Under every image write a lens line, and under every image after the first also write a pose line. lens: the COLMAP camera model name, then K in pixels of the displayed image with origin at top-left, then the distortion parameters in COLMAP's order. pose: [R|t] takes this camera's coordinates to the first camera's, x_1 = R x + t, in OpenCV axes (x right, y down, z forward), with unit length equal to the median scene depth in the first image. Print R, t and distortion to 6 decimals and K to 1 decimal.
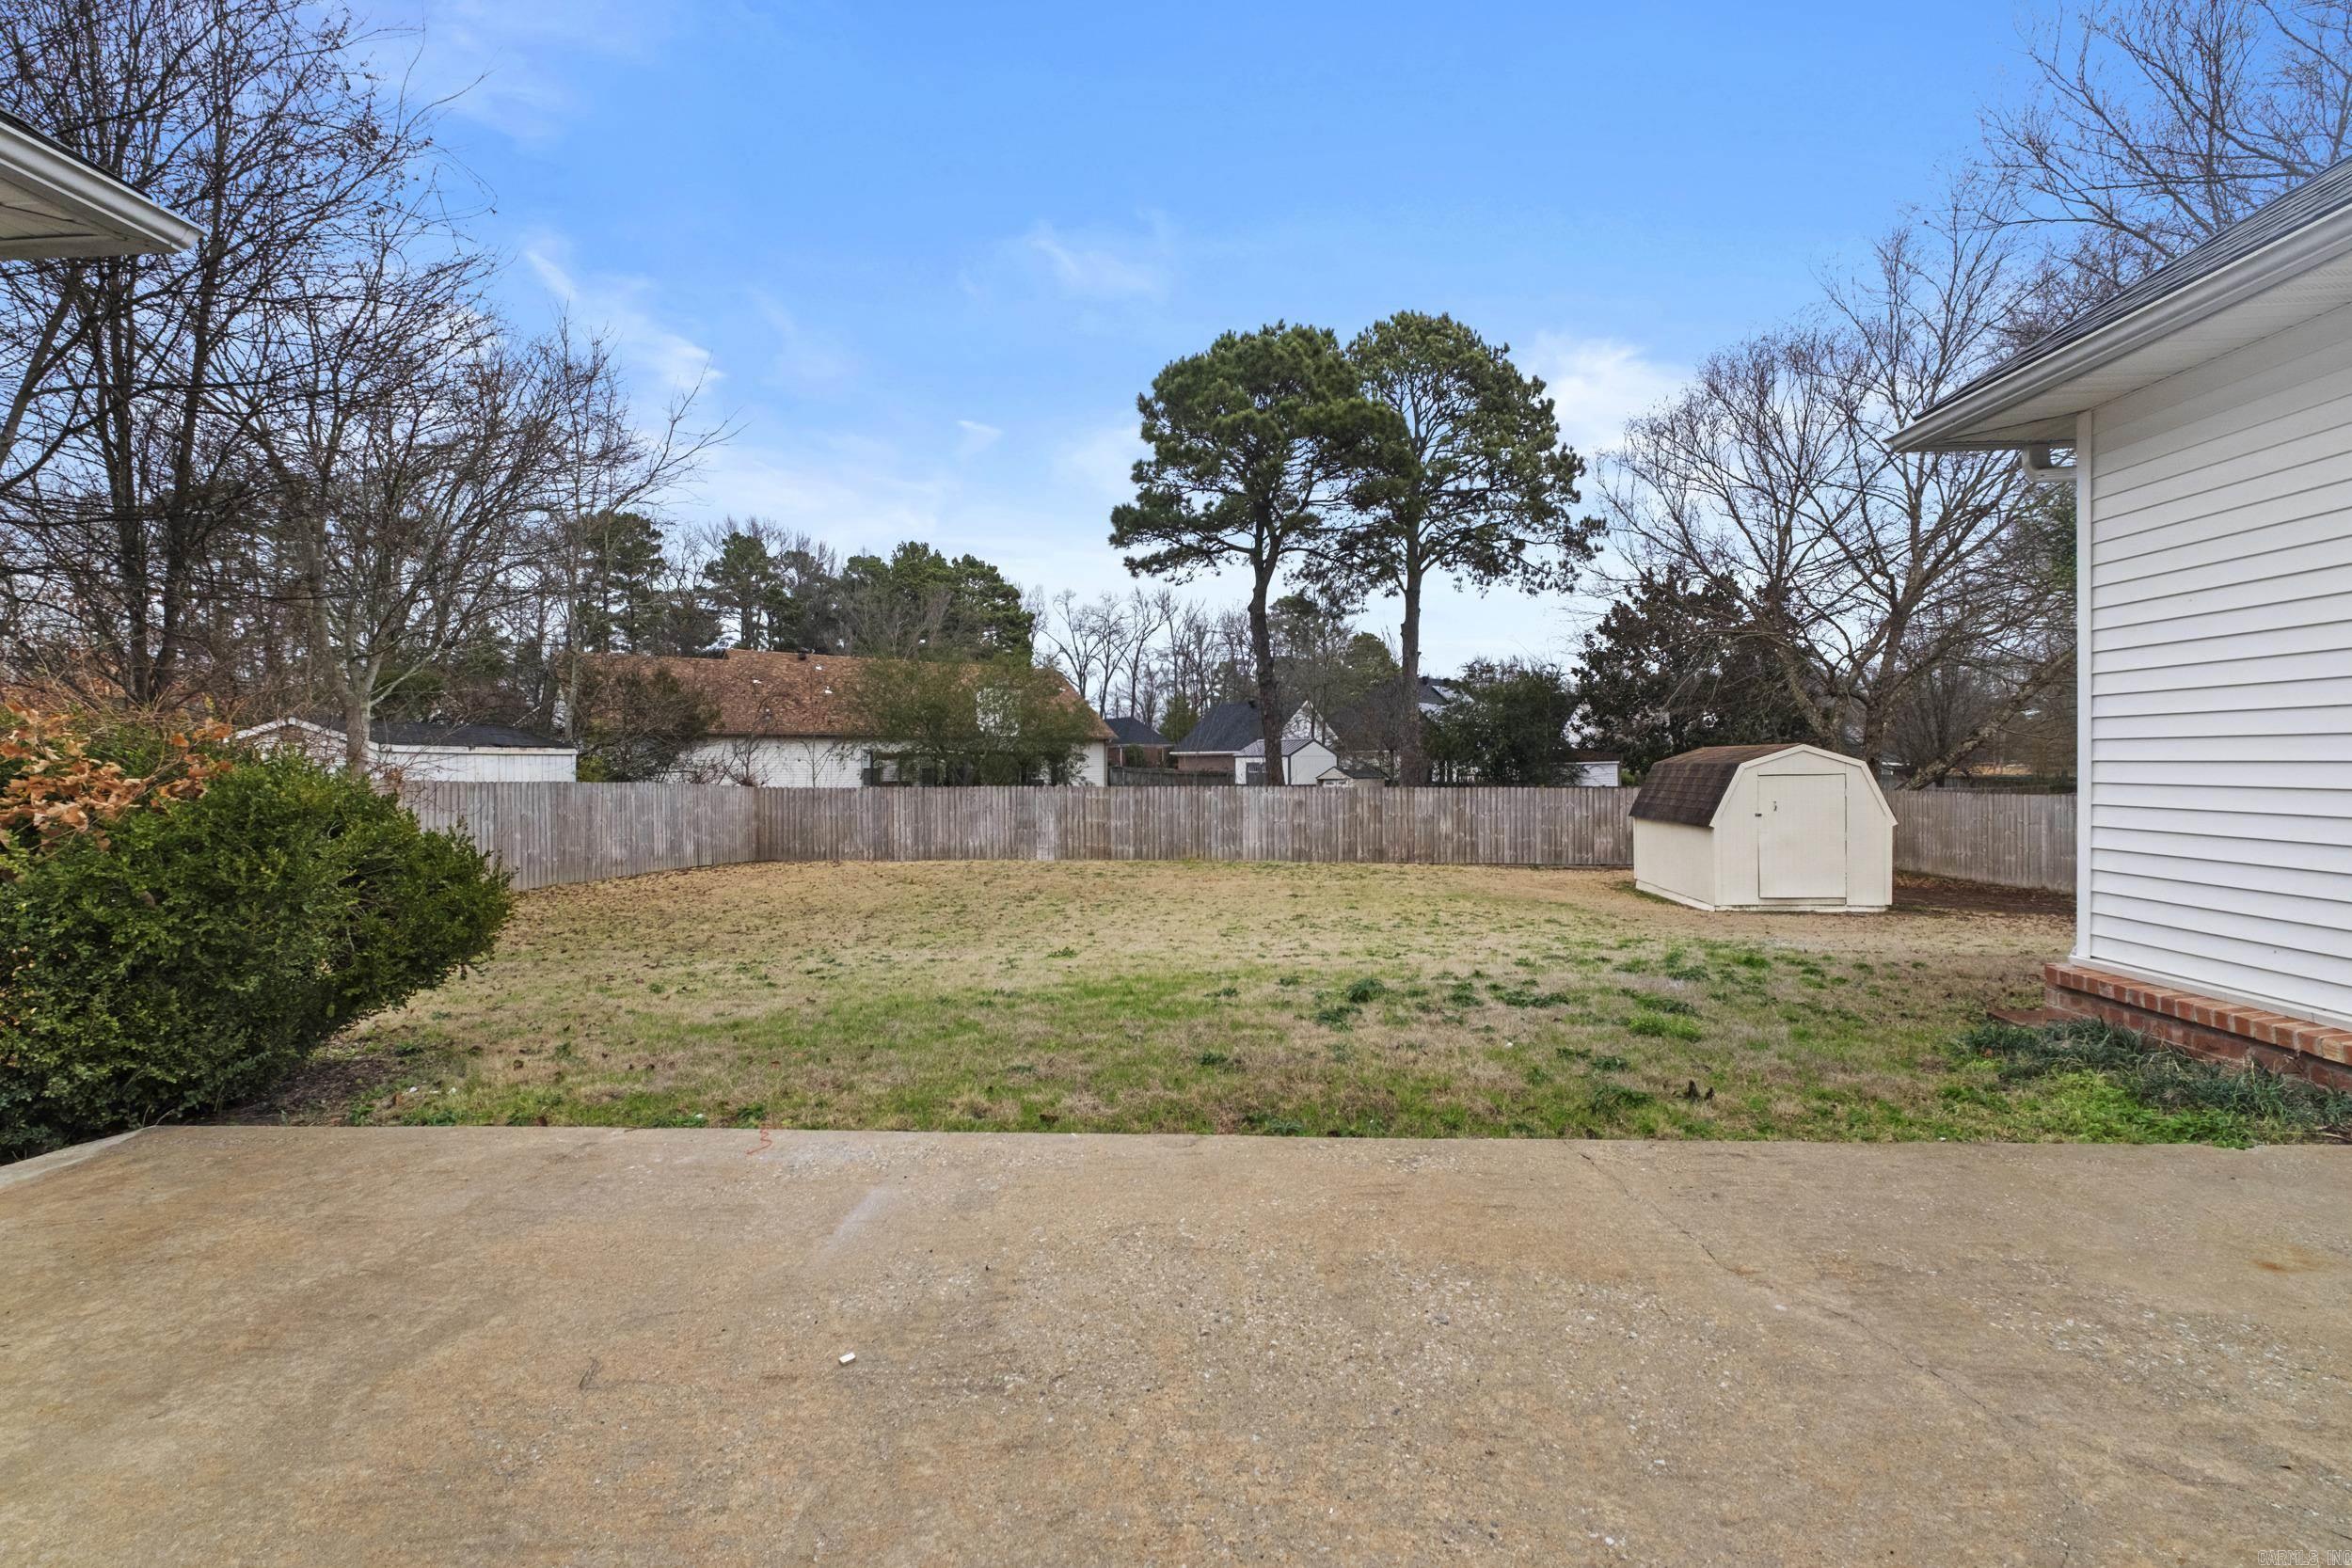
lens RADIAL K [[1017.2, 0, 1159.5], [0, 1017.2, 777.5], [0, 0, 1]] dist [0.003408, 0.000386]
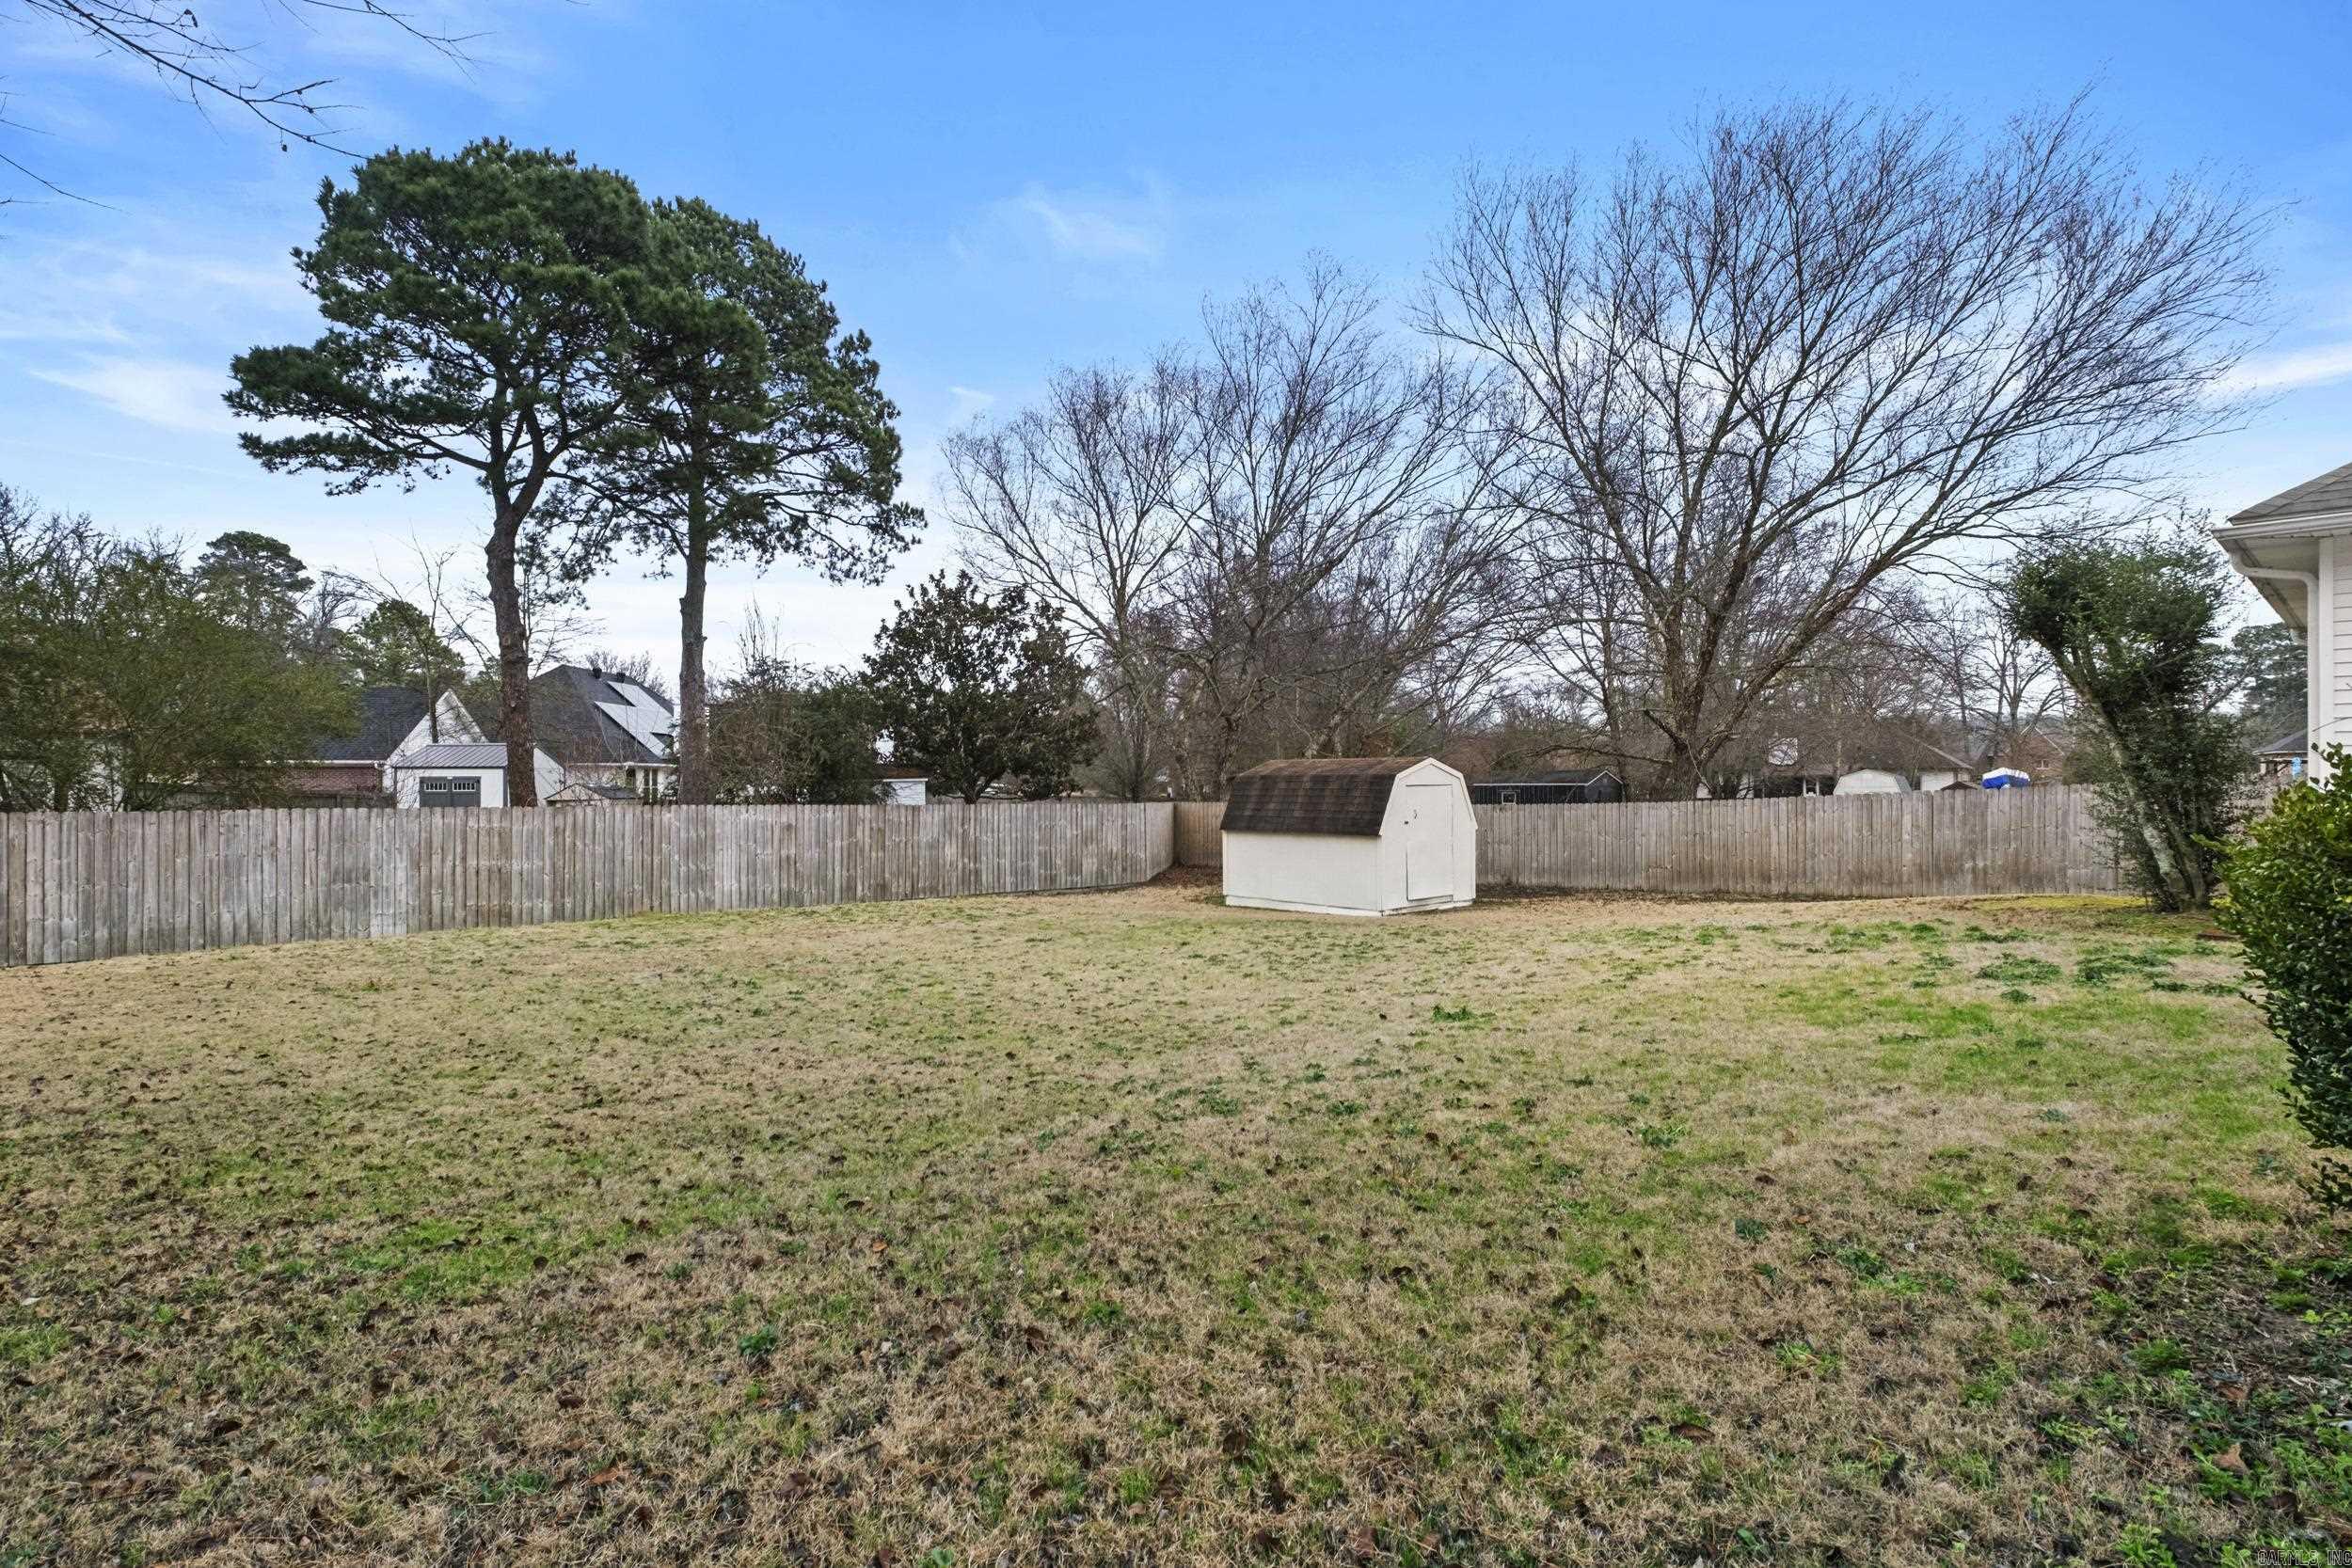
lens RADIAL K [[1197.8, 0, 1168.0], [0, 1197.8, 771.9], [0, 0, 1]] dist [-0.000408, 0.000212]
pose [[0.679935, 0.012211, 0.733171, -0.202432], [0.006957, 0.999709, -0.023102, 0.004601], [-0.733239, 0.020808, 0.679652, 0.137183]]
